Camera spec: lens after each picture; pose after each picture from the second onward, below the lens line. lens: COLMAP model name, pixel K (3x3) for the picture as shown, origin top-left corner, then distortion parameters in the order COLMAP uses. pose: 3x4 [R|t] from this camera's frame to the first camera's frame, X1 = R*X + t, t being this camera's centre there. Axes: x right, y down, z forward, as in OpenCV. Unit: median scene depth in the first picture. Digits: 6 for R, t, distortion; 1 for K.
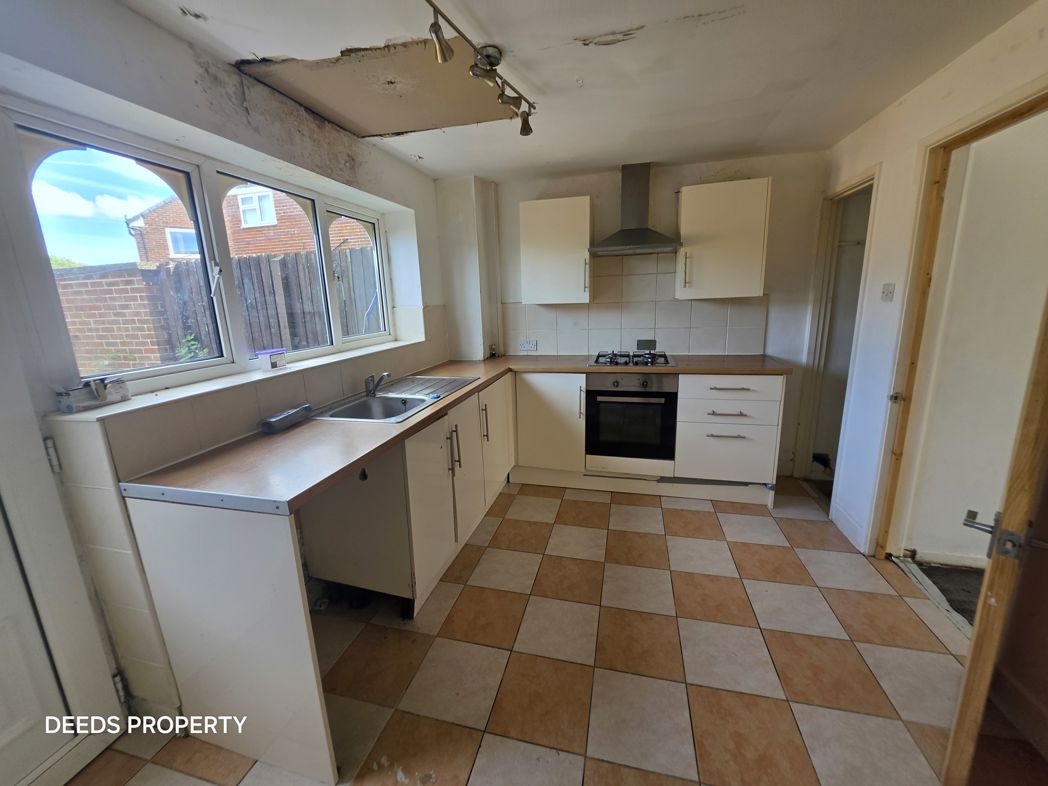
lens RADIAL K [[420.2, 0, 522.5], [0, 420.2, 388.6], [0, 0, 1]] dist [-0.000058, 0.000048]
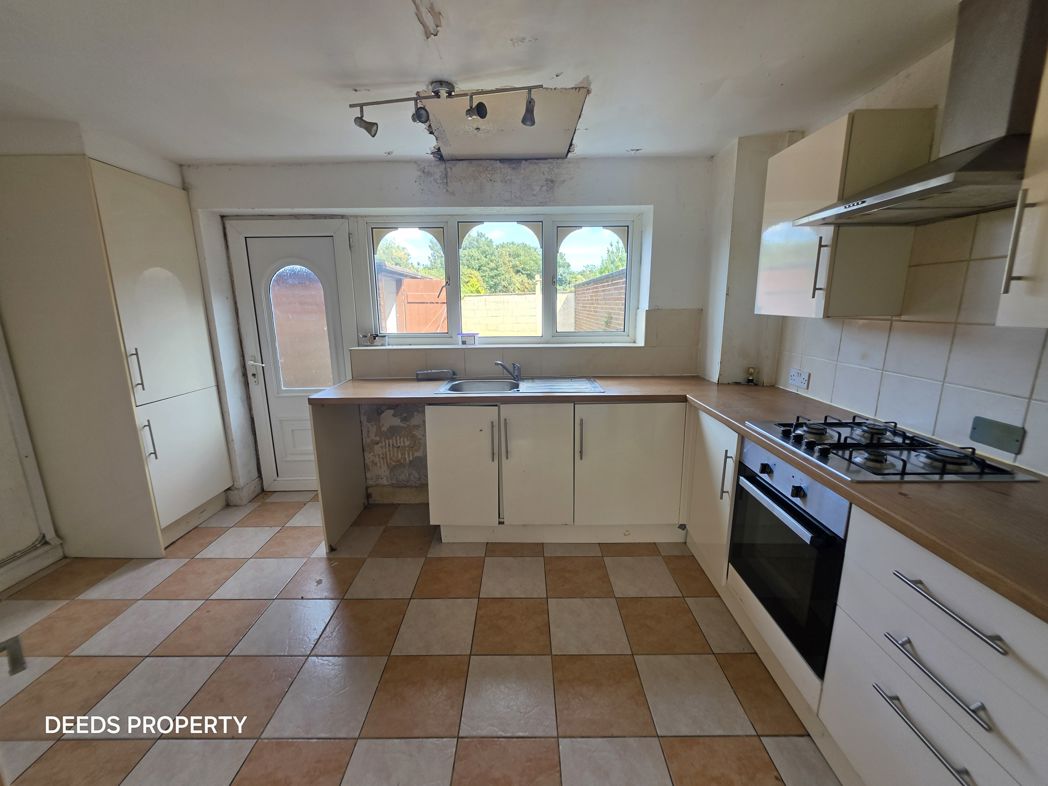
lens RADIAL K [[420.2, 0, 522.5], [0, 420.2, 388.6], [0, 0, 1]] dist [-0.000058, 0.000048]
pose [[0.240508, 0.228298, -0.943417, 0.800755], [-0.208040, 0.961484, 0.179634, -0.180792], [0.948090, 0.153065, 0.278740, 0.673539]]
